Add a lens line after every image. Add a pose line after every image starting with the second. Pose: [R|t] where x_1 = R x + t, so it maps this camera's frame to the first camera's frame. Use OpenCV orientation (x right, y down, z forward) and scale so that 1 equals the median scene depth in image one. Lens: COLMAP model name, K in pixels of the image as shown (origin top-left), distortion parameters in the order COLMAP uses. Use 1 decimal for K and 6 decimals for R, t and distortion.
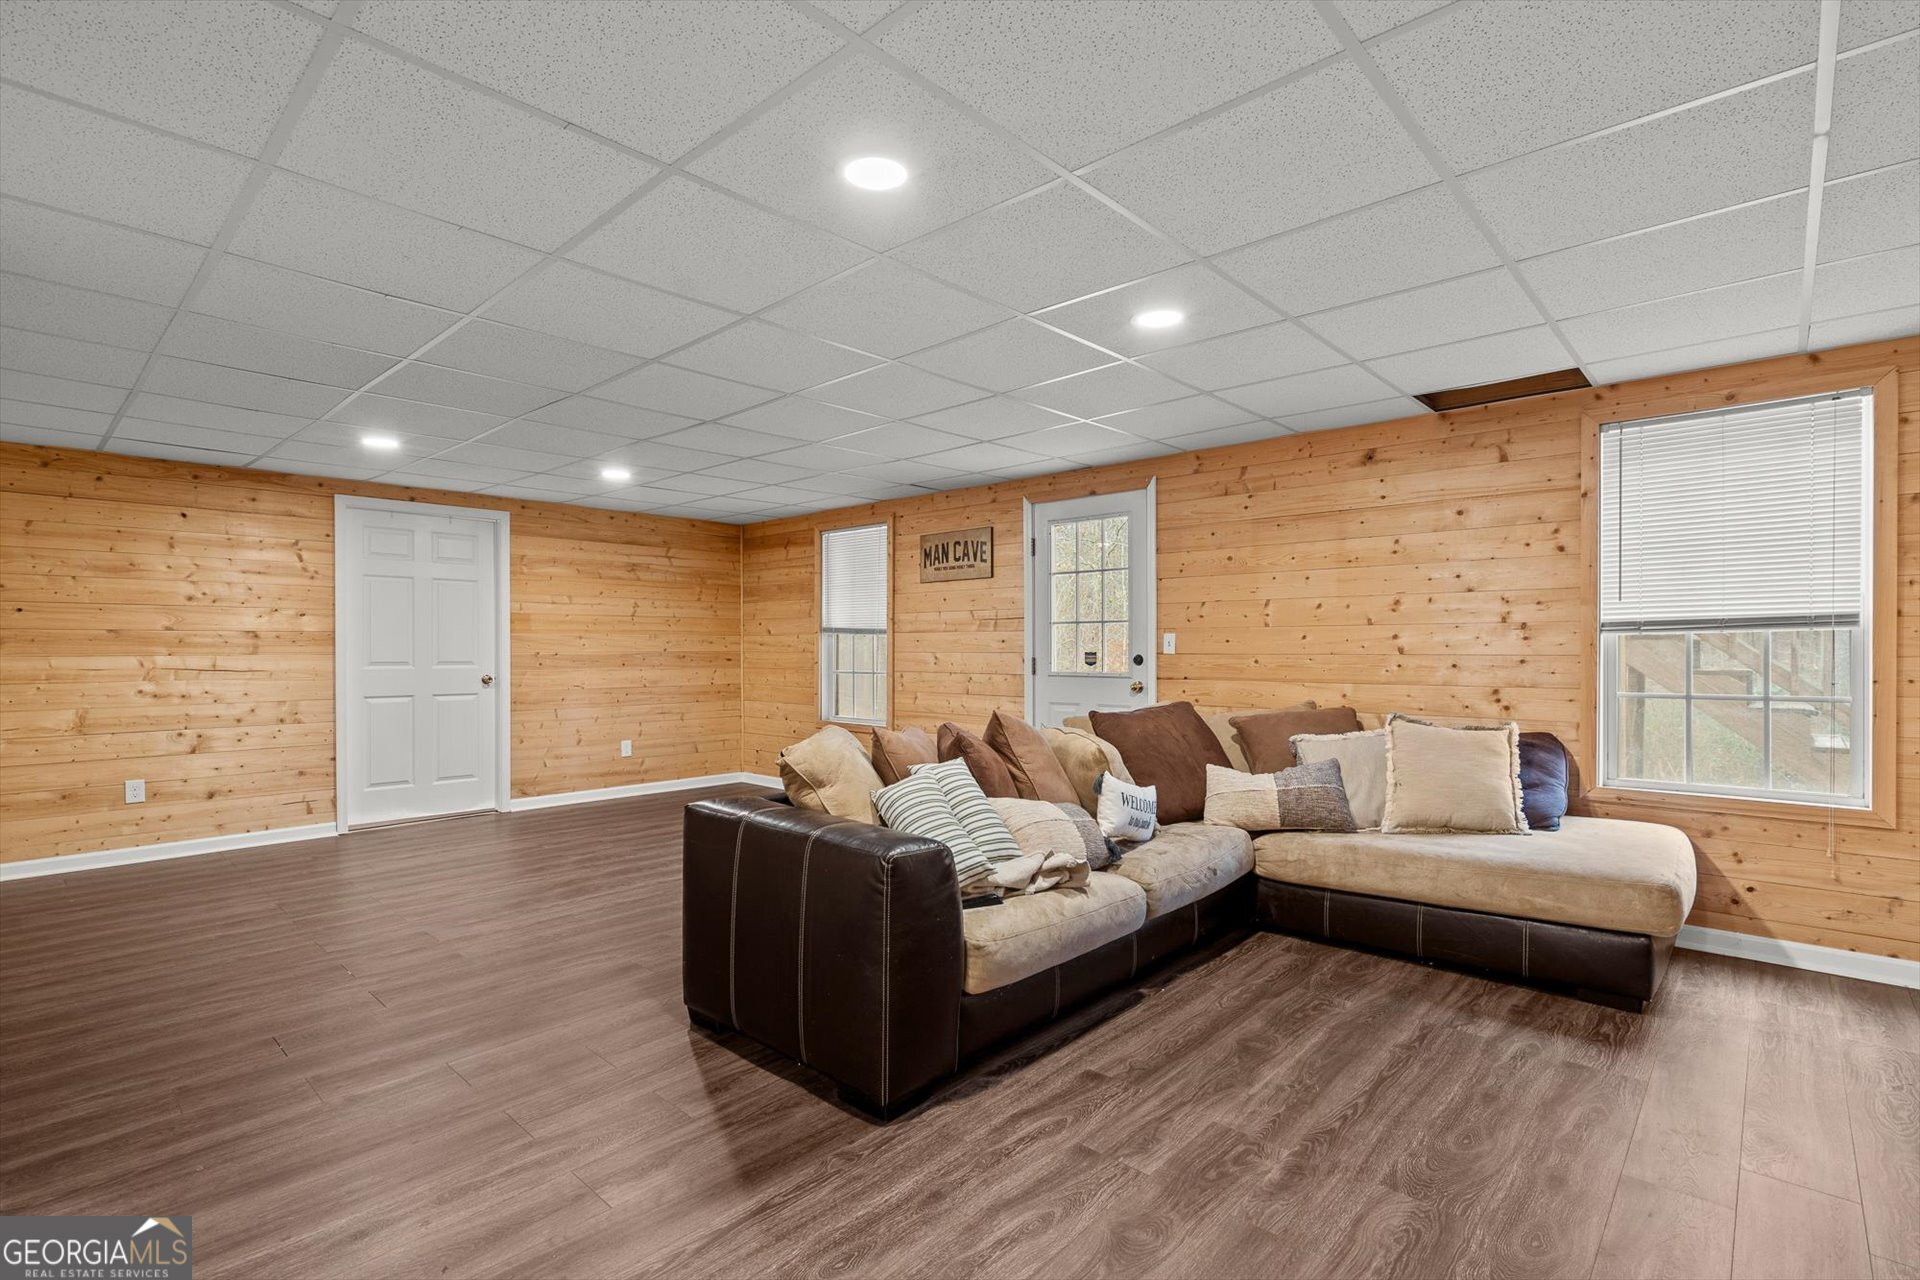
lens RADIAL K [[875.3, 0, 977.4], [0, 875.3, 639.3], [0, 0, 1]] dist [-0.001763, -0.000095]
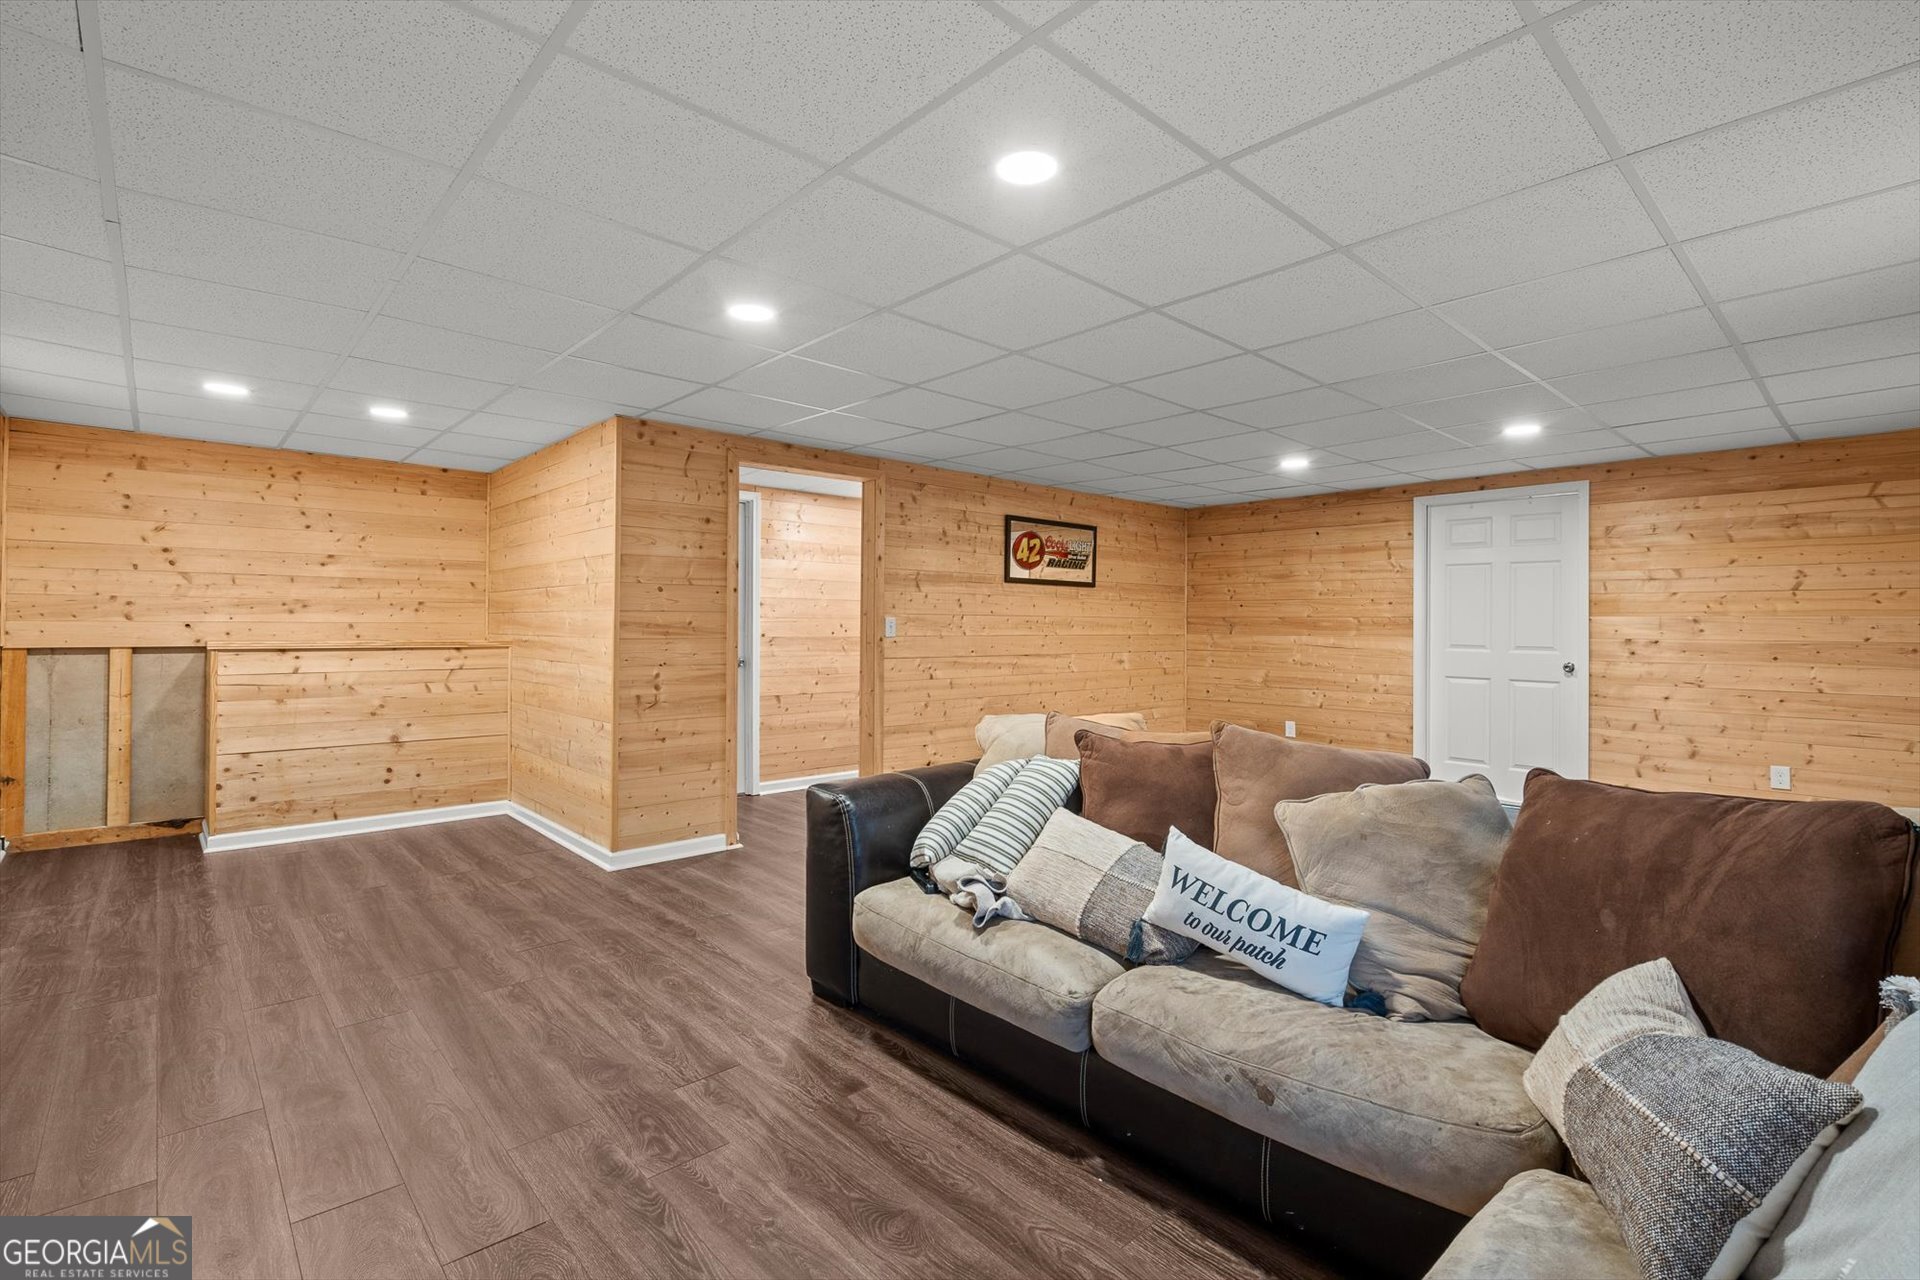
lens RADIAL K [[875.3, 0, 977.4], [0, 875.3, 639.3], [0, 0, 1]] dist [-0.001763, -0.000095]
pose [[-0.073463, 0.017431, -0.997146, 0.663959], [0.001747, 0.999848, 0.017350, -0.001255], [0.997296, -0.000468, -0.073482, 0.754632]]
